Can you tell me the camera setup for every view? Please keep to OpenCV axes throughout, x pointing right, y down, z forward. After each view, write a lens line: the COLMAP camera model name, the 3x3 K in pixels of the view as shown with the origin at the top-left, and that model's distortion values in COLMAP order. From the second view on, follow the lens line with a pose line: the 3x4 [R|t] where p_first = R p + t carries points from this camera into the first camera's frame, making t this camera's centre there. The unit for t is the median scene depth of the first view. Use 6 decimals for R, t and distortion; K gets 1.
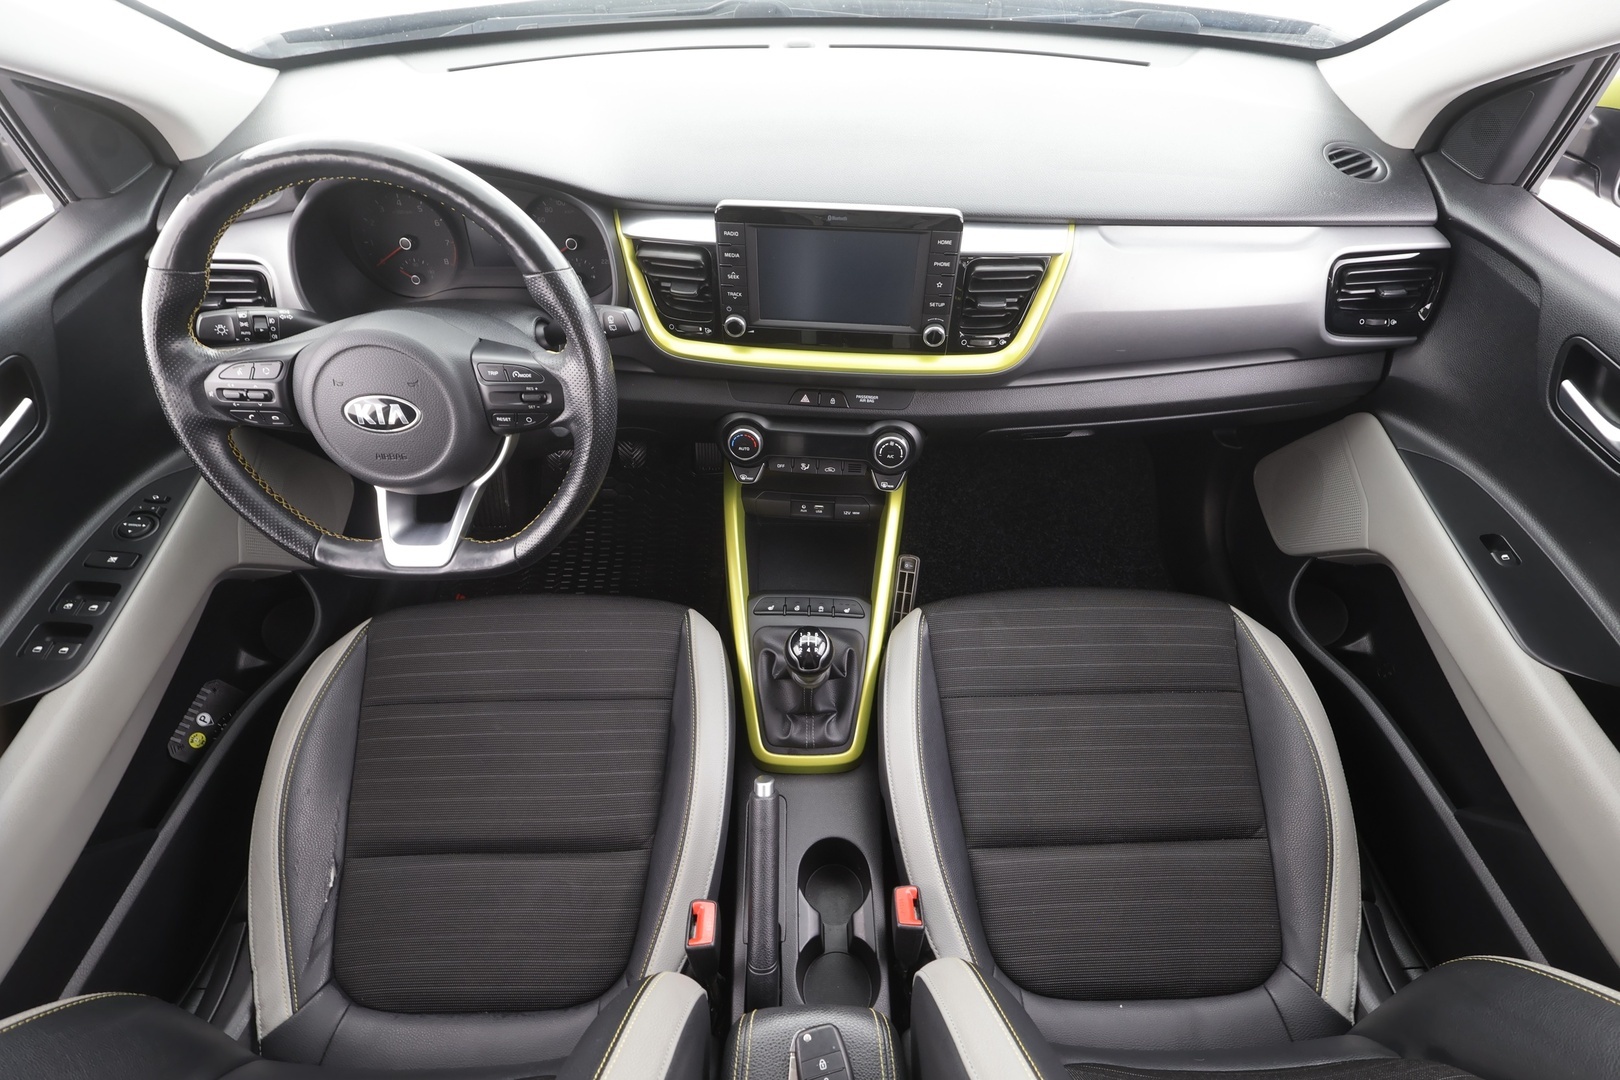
lens RADIAL K [[742.4, 0, 814.4], [0, 742.4, 545.6], [0, 0, 1]] dist [-0.008869, 0.002677]
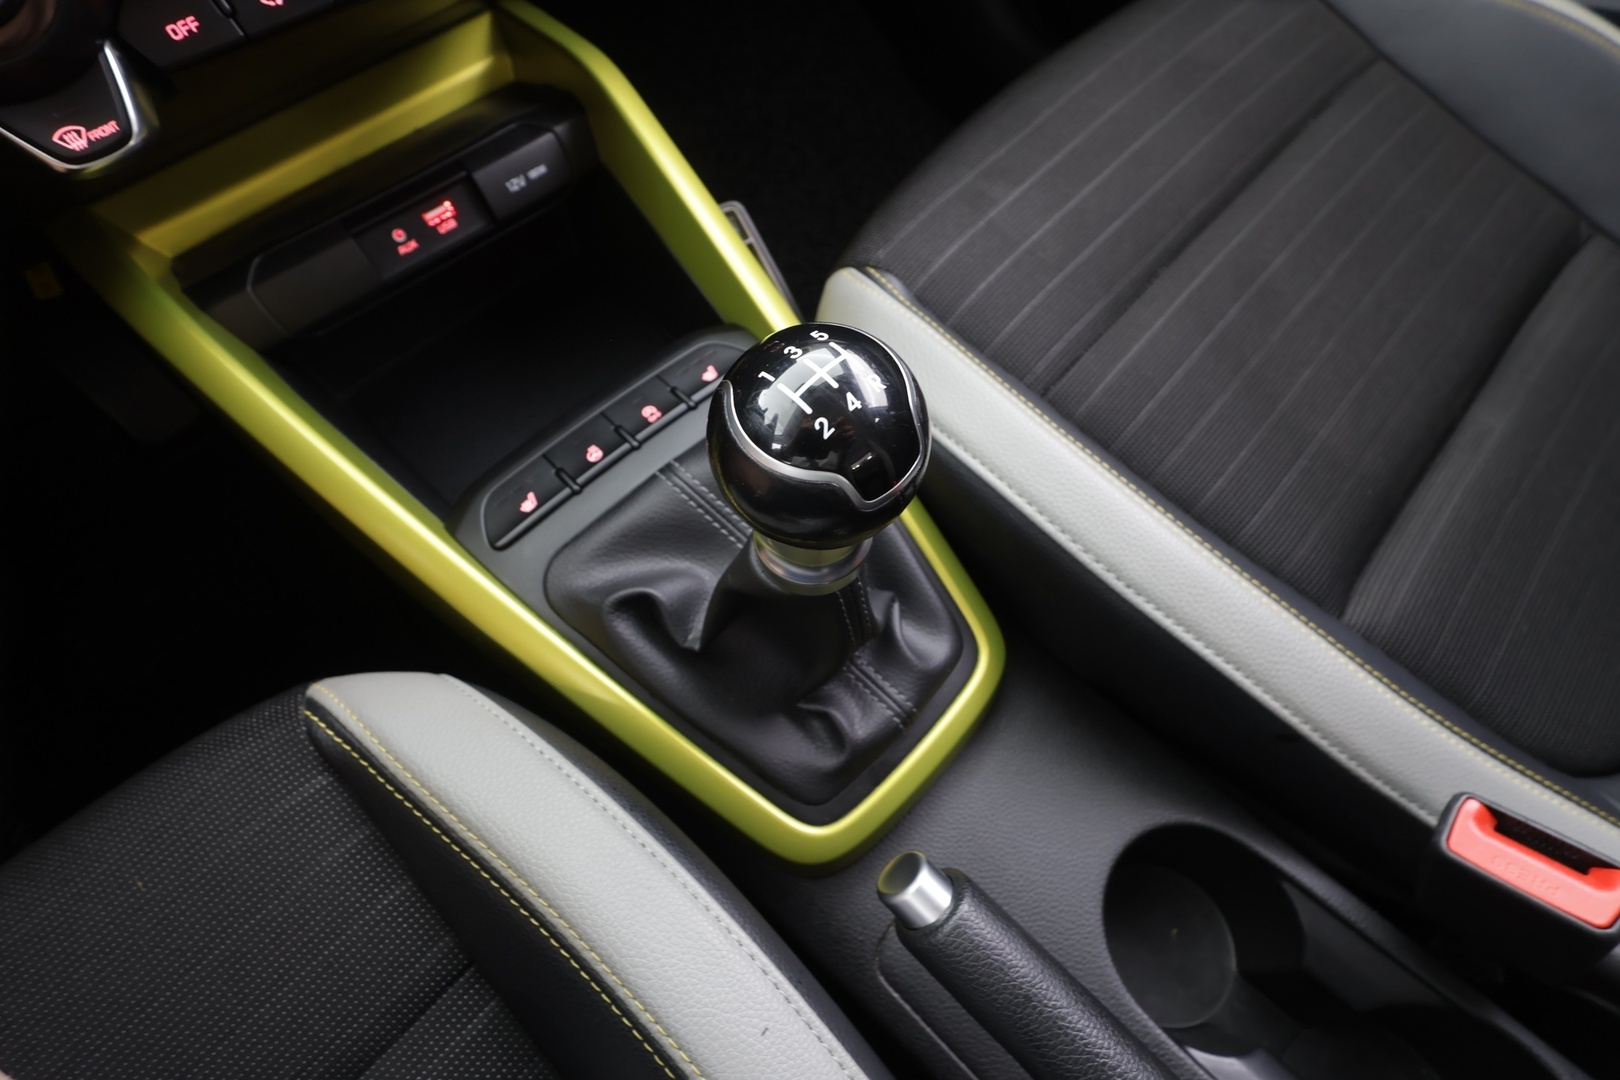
lens RADIAL K [[742.4, 0, 812.0], [0, 742.4, 538.7], [0, 0, 1]] dist [-0.008869, 0.002677]
pose [[0.704580, -0.641999, 0.302331, -0.092320], [0.592550, 0.766689, 0.247129, 0.104843], [-0.390450, 0.005024, 0.920610, 0.769006]]
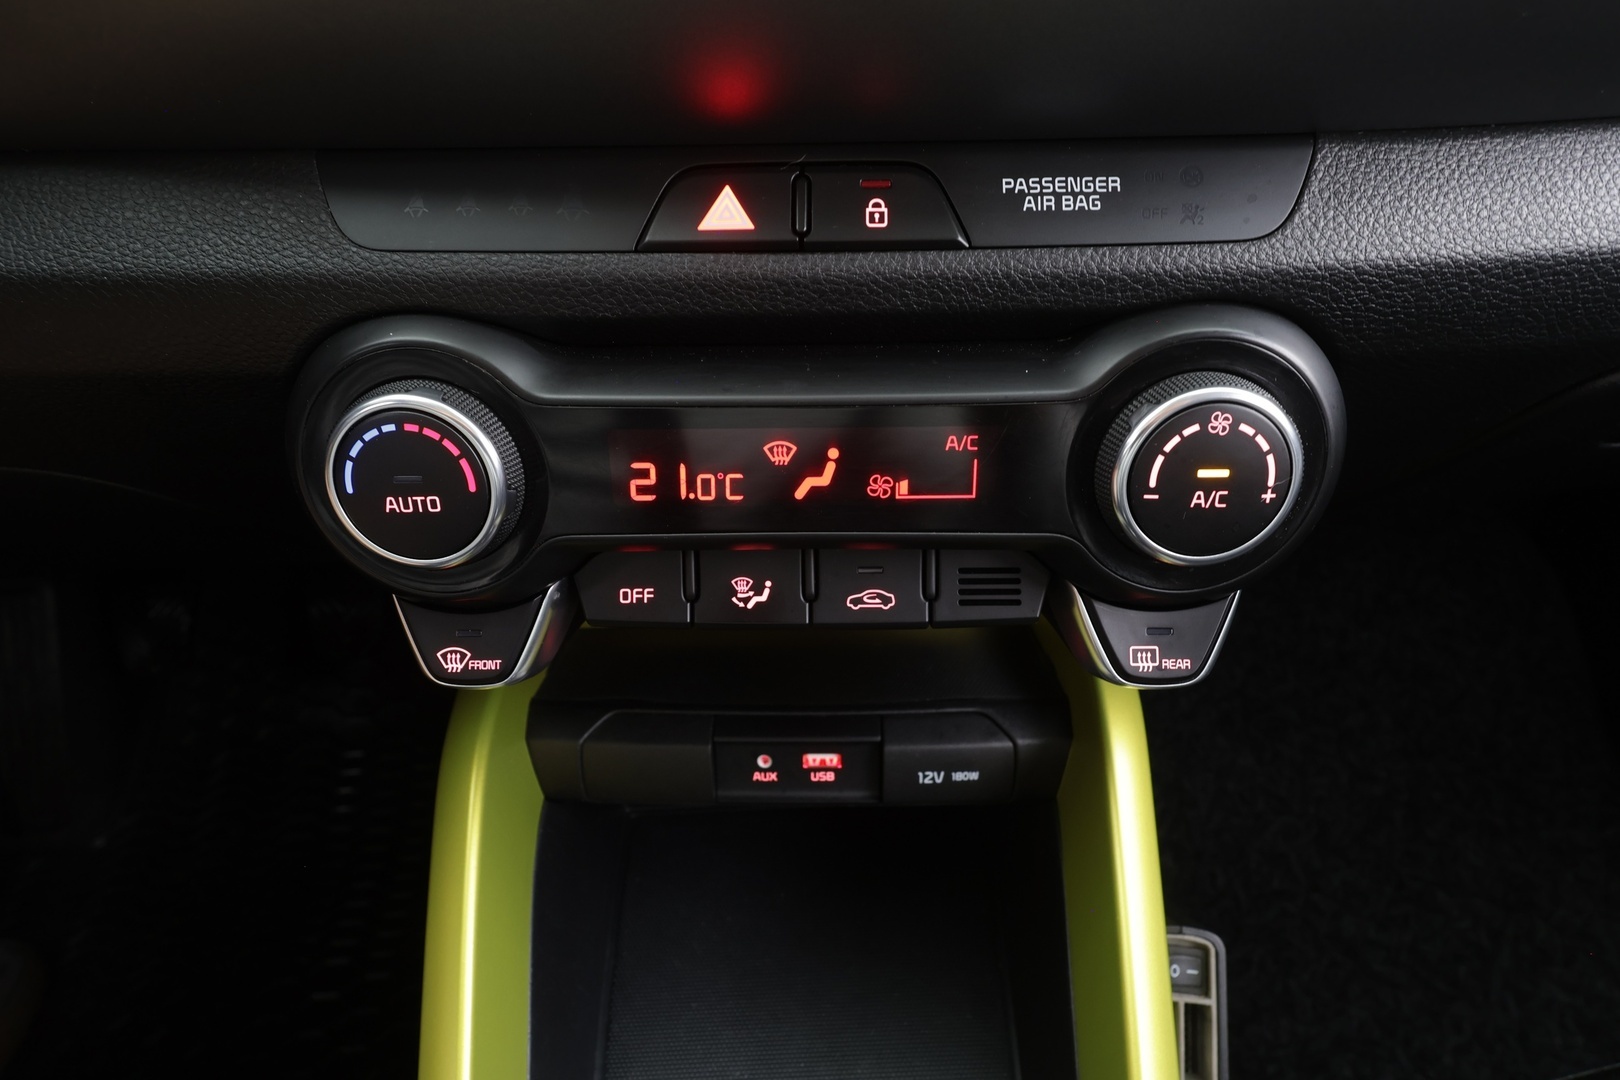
lens RADIAL K [[867.6, 0, 810.9], [0, 867.6, 548.6], [0, 0, 1]] dist [0.001494, 0.001745]
pose [[0.998279, -0.054476, 0.021697, -0.000607], [0.057950, 0.973049, -0.223200, -0.071001], [-0.008953, 0.224073, 0.974531, 0.855941]]
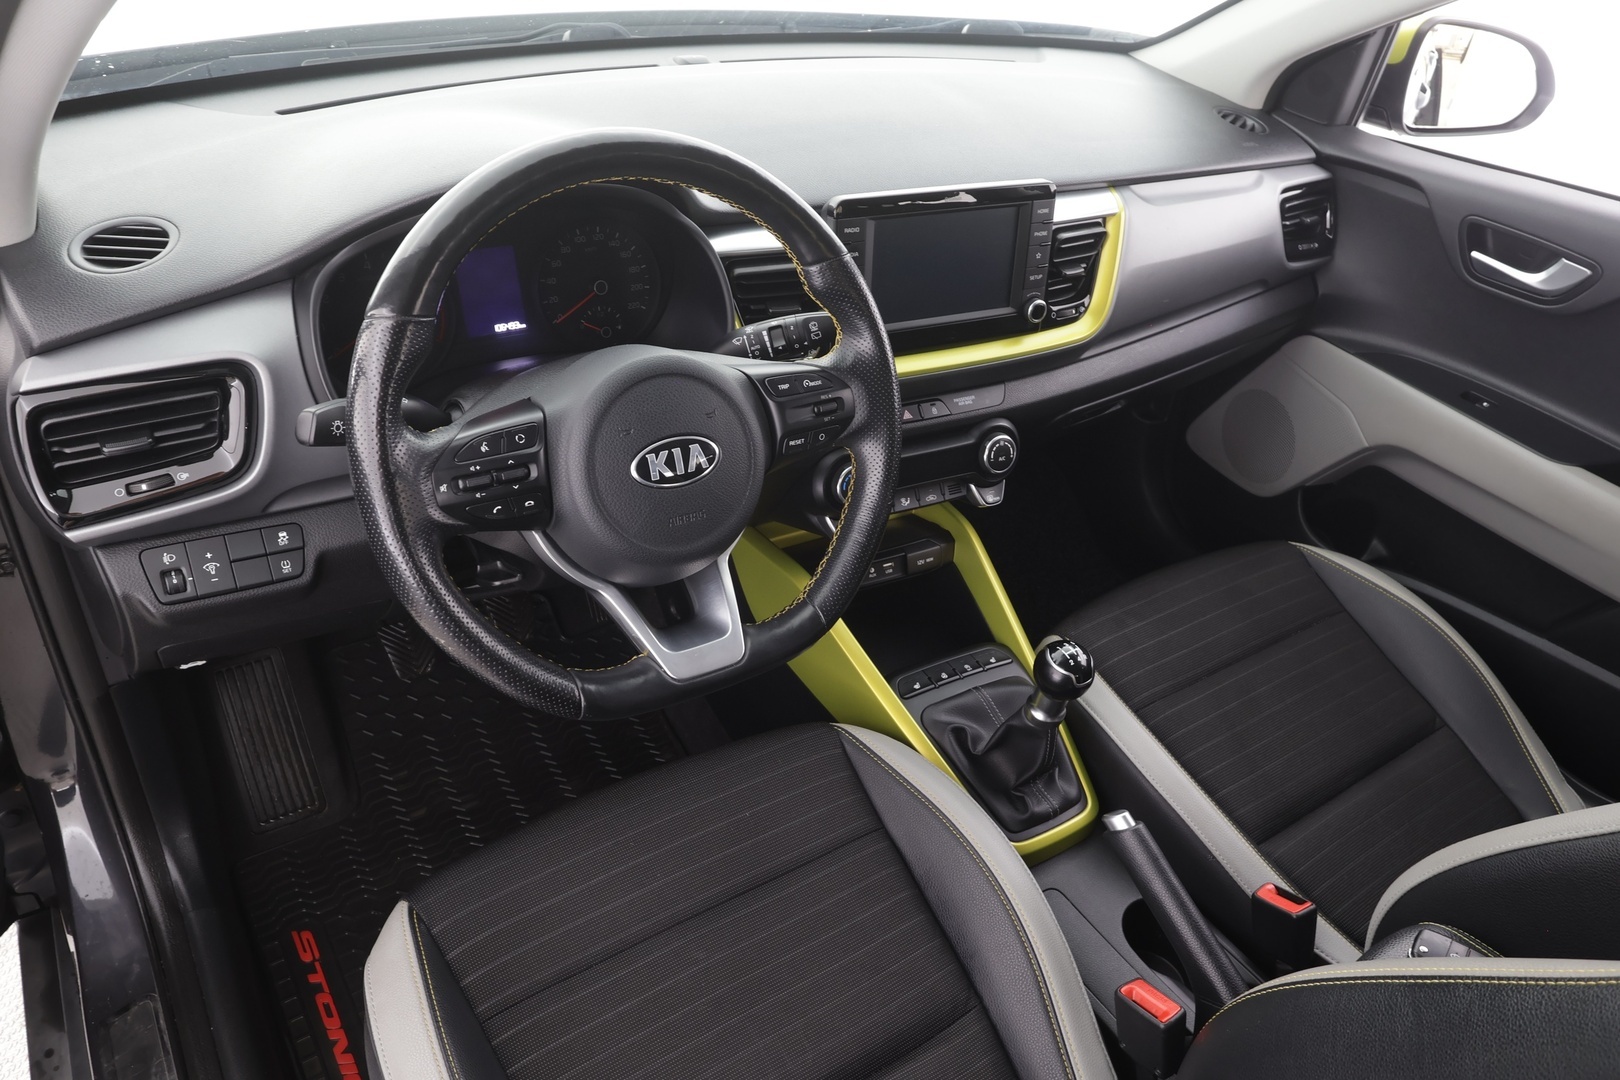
lens RADIAL K [[1137.6, 0, 812.4], [0, 1137.6, 549.9], [0, 0, 1]] dist [-0.001069, -0.000184]
pose [[0.839786, -0.250716, 0.481560, -0.814285], [0.355733, 0.924162, -0.139207, 0.092895], [-0.410138, 0.288211, 0.865287, -0.040153]]
